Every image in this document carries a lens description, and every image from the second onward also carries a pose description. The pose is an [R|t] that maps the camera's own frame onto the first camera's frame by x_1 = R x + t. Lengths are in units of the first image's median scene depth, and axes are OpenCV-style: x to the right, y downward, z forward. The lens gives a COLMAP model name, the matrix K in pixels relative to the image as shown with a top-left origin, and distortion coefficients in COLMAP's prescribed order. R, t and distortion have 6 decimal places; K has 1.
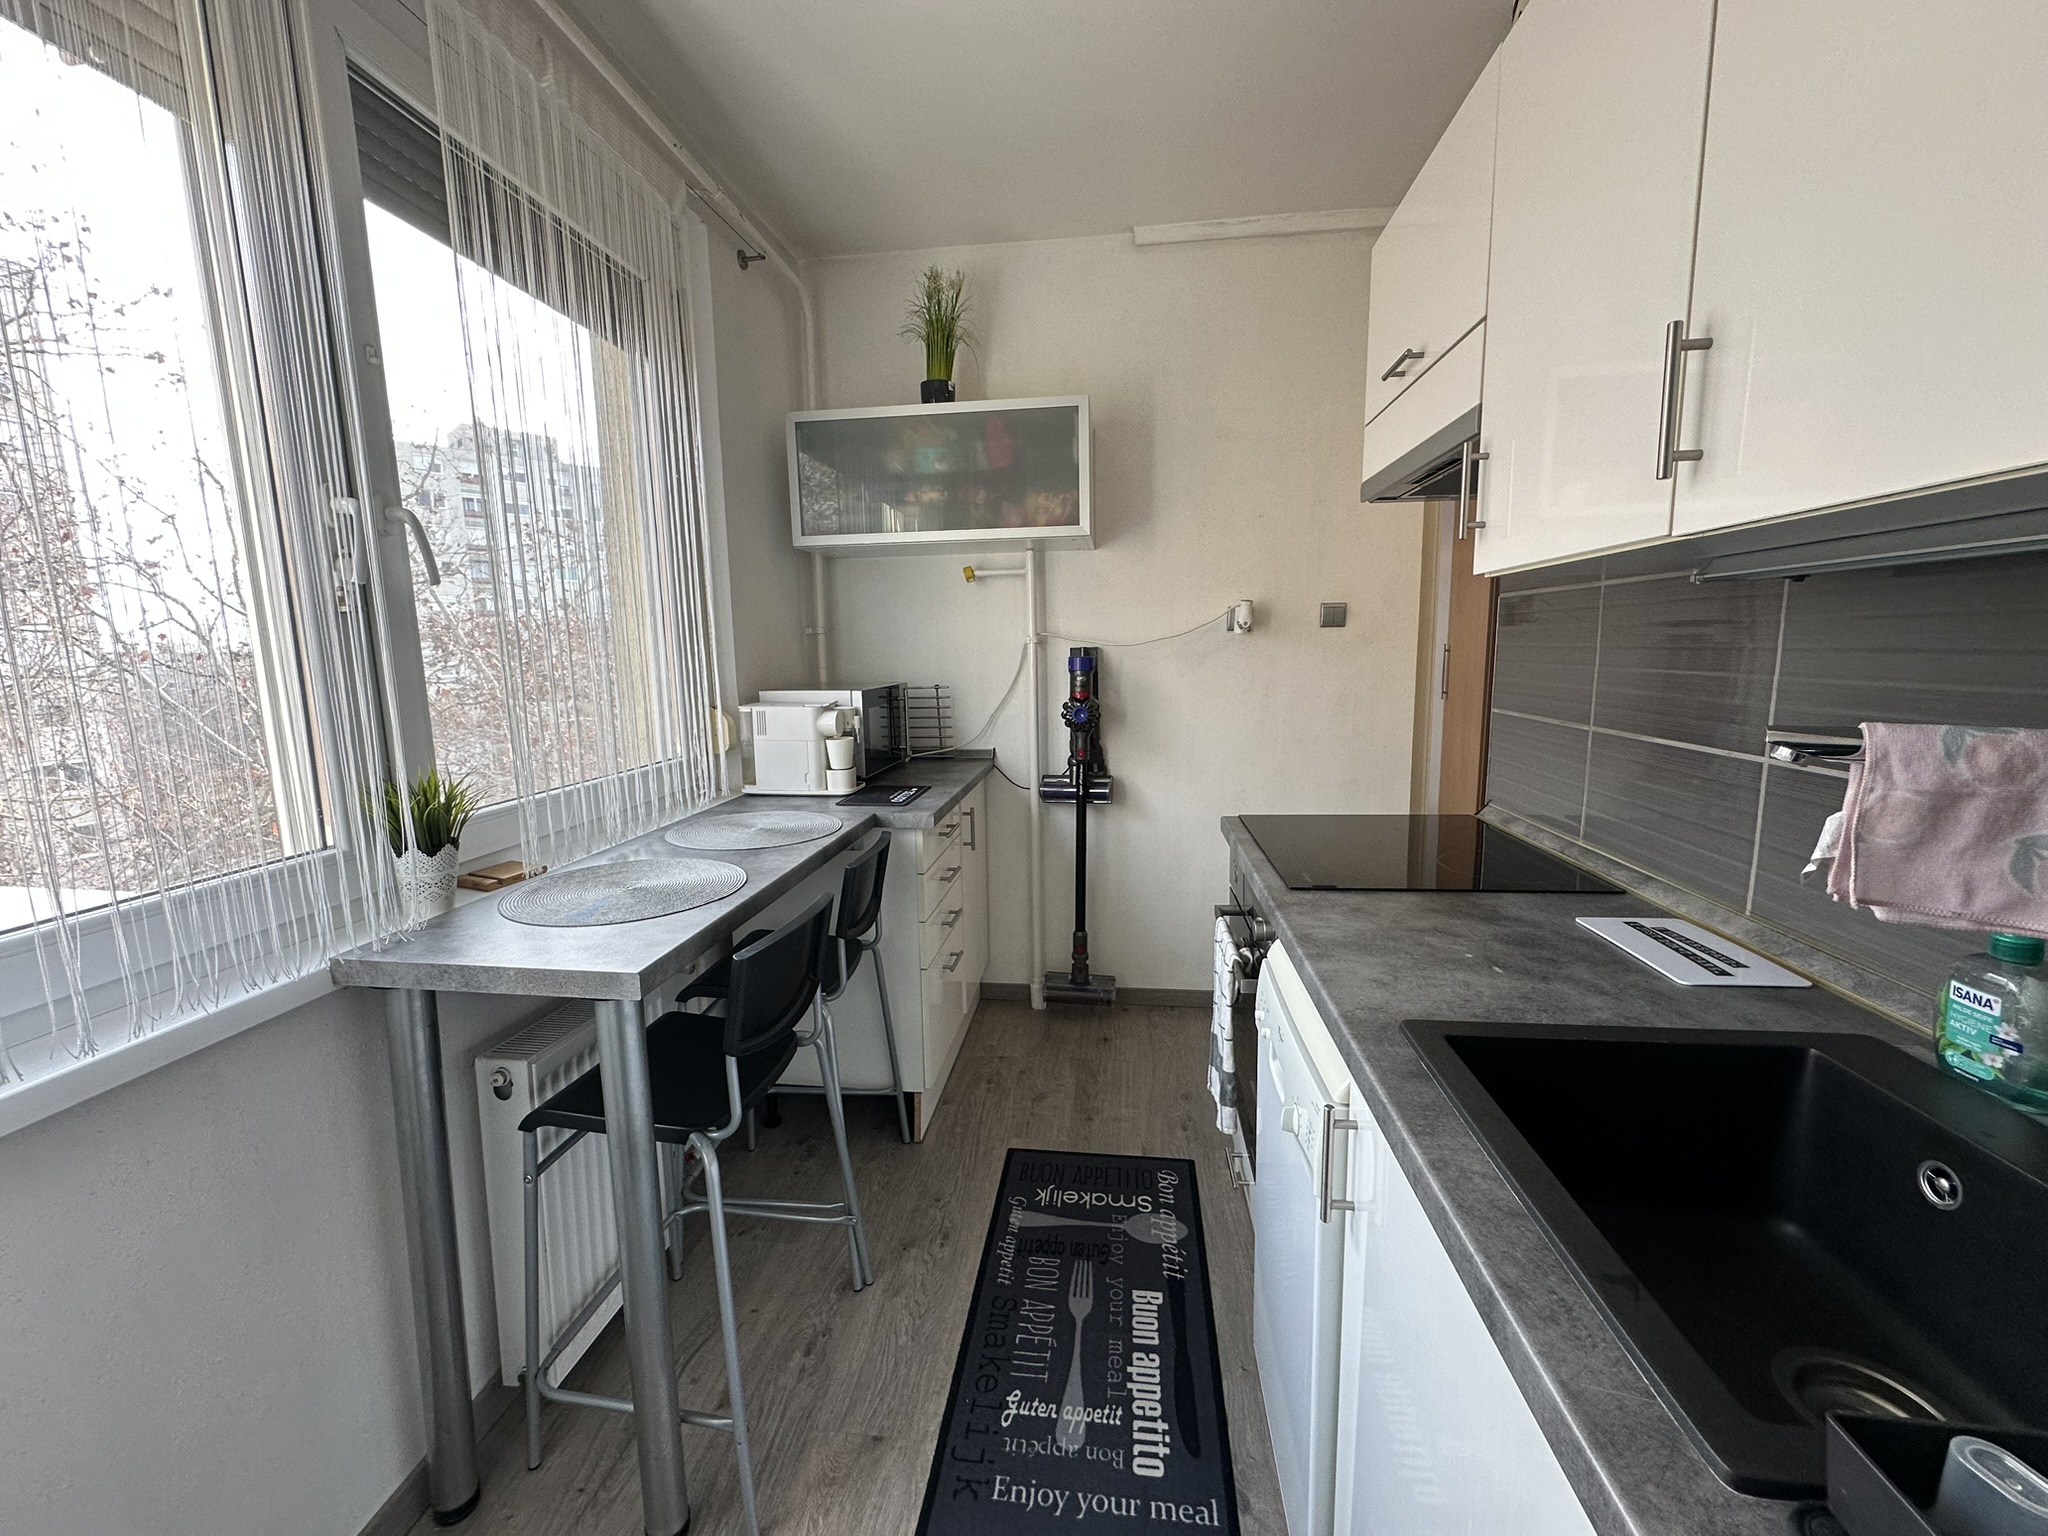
lens RADIAL K [[811.7, 0, 1021.6], [0, 811.7, 767.4], [0, 0, 1]] dist [-0.004918, -0.000001]
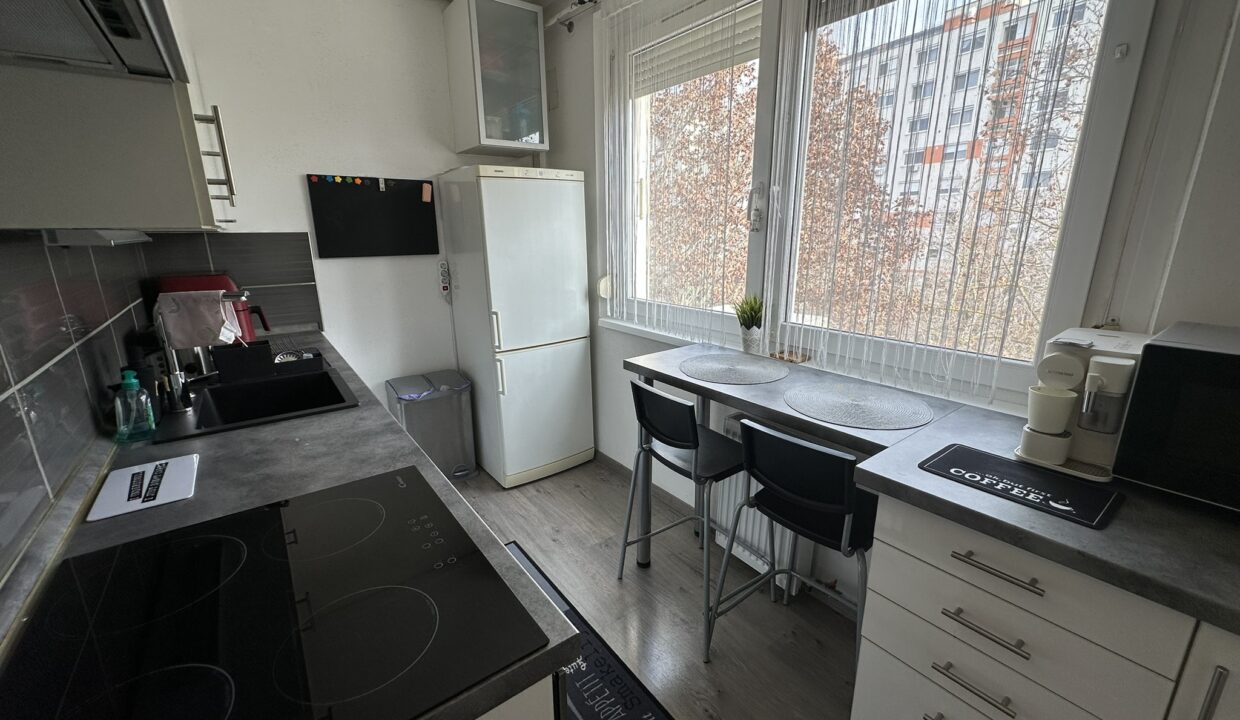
lens RADIAL K [[490.5, 0, 618.2], [0, 490.5, 360.5], [0, 0, 1]] dist [-0.006495, 0.000220]
pose [[-0.719192, 0.202320, -0.664702, 0.582213], [-0.080637, 0.925897, 0.369069, -0.320957], [0.690116, 0.319031, -0.649584, 1.681522]]
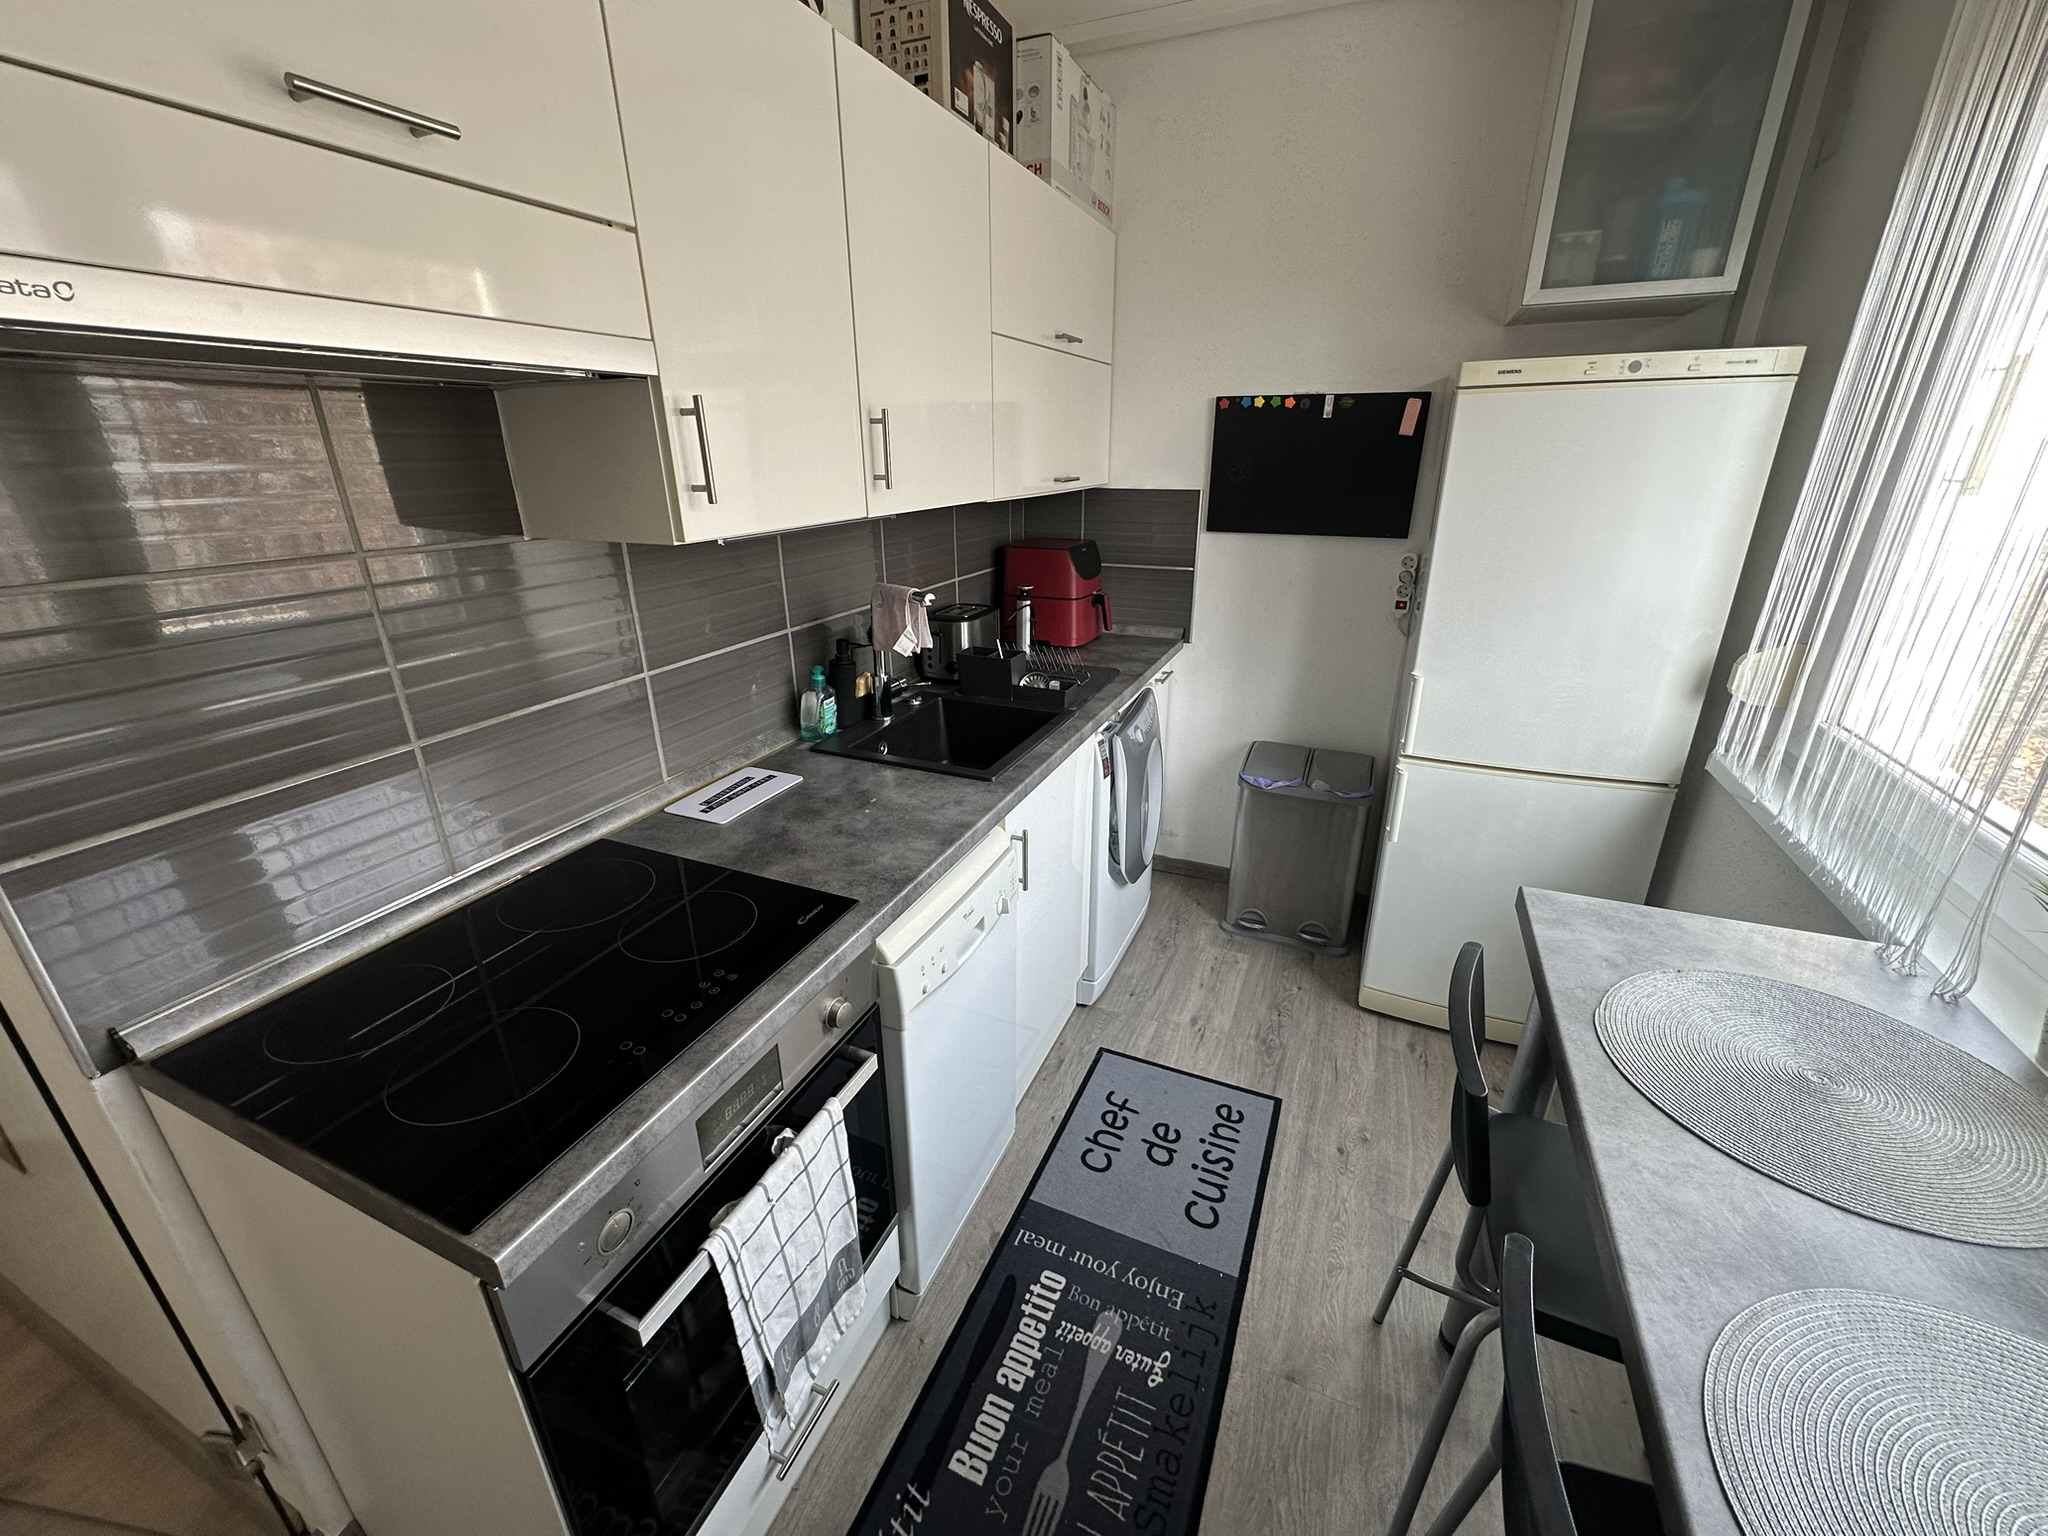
lens RADIAL K [[811.7, 0, 1021.6], [0, 811.7, 767.4], [0, 0, 1]] dist [-0.004918, -0.000001]
pose [[-0.959435, -0.079979, 0.270346, -0.064753], [0.064842, 0.870611, 0.487681, -0.397235], [-0.274371, 0.485428, -0.830109, 1.616866]]
